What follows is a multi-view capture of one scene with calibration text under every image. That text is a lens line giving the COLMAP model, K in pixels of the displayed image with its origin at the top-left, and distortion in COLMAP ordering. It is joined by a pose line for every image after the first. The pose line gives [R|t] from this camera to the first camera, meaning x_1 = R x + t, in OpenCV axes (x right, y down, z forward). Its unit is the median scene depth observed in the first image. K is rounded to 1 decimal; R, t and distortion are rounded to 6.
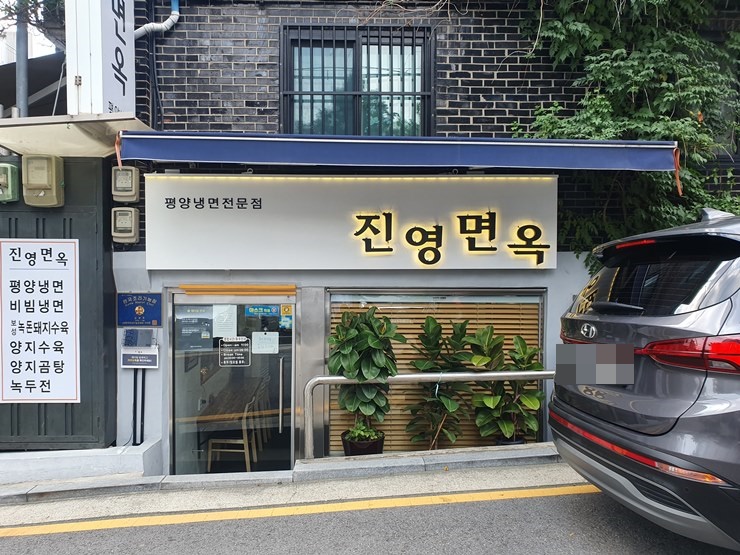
lens RADIAL K [[579.3, 0, 365.8], [0, 579.3, 283.2], [0, 0, 1]] dist [-0.012145, 0.011823]
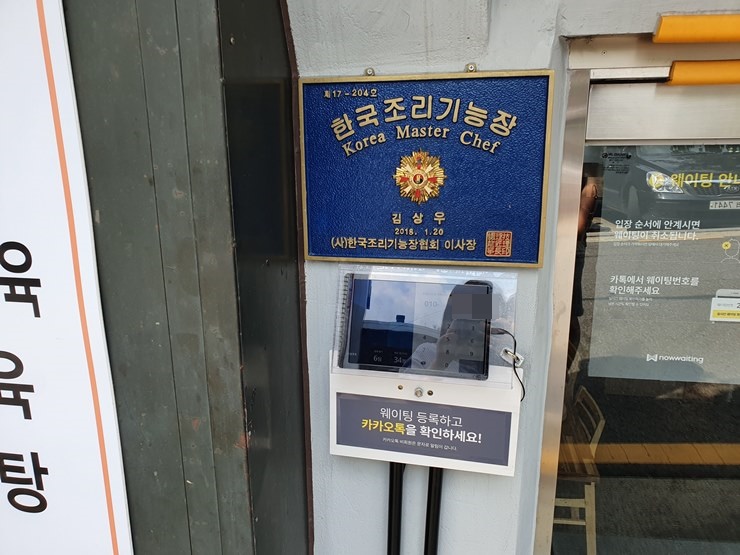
lens RADIAL K [[579.3, 0, 365.5], [0, 579.3, 282.4], [0, 0, 1]] dist [-0.012145, 0.011823]
pose [[0.965038, 0.045258, -0.258175, -0.364490], [0.009528, 0.978272, 0.207107, 0.042305], [0.261938, -0.202326, 0.943638, 0.829064]]
